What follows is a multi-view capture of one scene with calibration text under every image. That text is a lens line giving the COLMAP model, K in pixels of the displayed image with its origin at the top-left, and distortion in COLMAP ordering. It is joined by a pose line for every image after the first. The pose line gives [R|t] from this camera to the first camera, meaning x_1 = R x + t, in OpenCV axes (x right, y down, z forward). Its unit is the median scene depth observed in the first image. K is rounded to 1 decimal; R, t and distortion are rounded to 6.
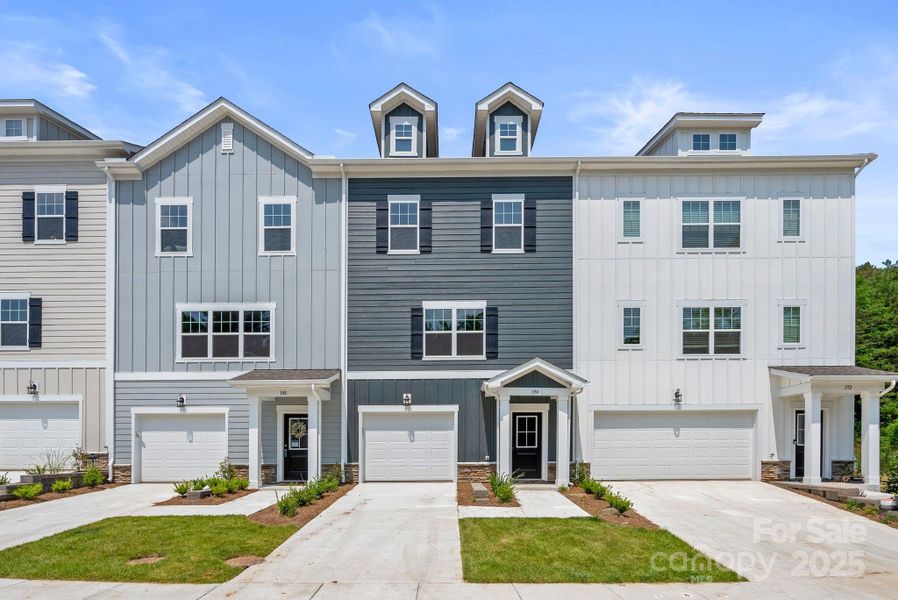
lens RADIAL K [[398.8, 0, 449.0], [0, 398.8, 300.0], [0, 0, 1]] dist [-0.000888, 0.000136]
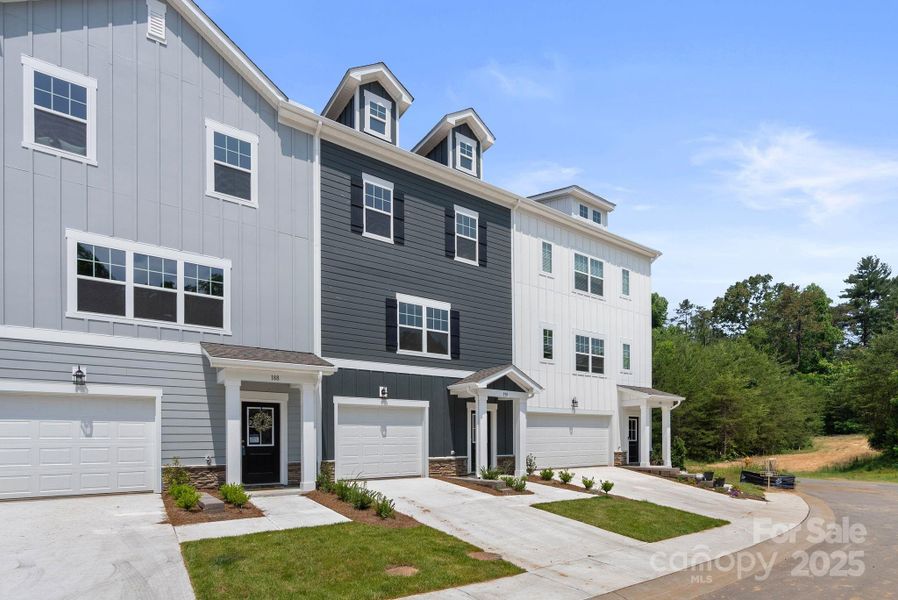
lens RADIAL K [[439.7, 0, 449.2], [0, 439.7, 242.3], [0, 0, 1]] dist [0.001446, 0.000567]
pose [[0.808757, 0.242048, 0.536026, -0.588856], [-0.199357, 0.970255, -0.137339, 0.004861], [-0.553325, 0.004213, 0.832955, 0.002477]]
